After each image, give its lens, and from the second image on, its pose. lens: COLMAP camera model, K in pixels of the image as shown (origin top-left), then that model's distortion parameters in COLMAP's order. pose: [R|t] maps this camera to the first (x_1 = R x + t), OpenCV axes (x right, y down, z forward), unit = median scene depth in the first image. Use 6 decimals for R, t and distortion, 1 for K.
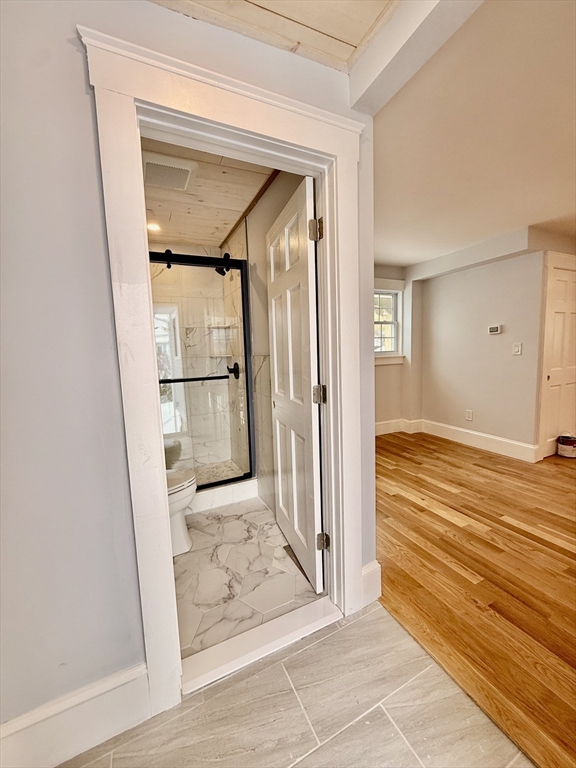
lens RADIAL K [[302.9, 0, 288.0], [0, 302.9, 384.0], [0, 0, 1]] dist [-0.000253, -0.000252]
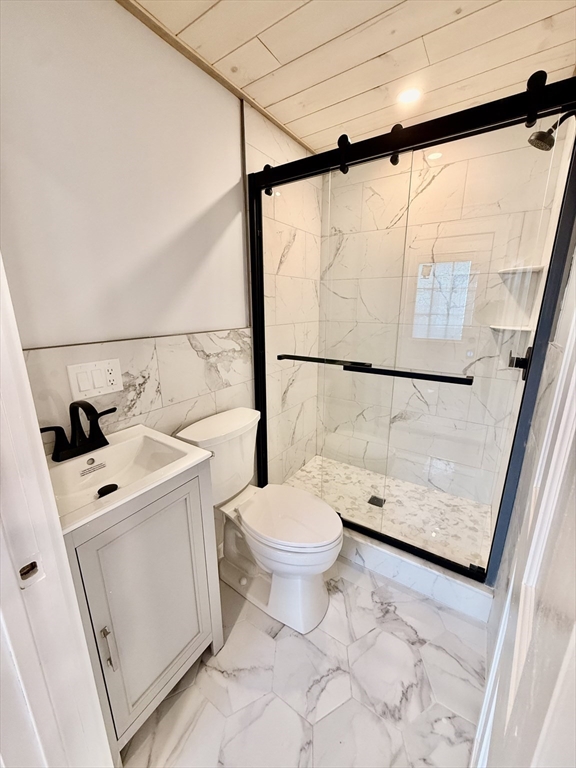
lens RADIAL K [[302.9, 0, 288.0], [0, 302.9, 384.0], [0, 0, 1]] dist [-0.000253, -0.000252]
pose [[0.507874, 0.249428, -0.824530, 0.055431], [-0.106471, 0.967999, 0.227247, -0.107415], [0.854826, -0.027624, 0.518179, 0.557853]]
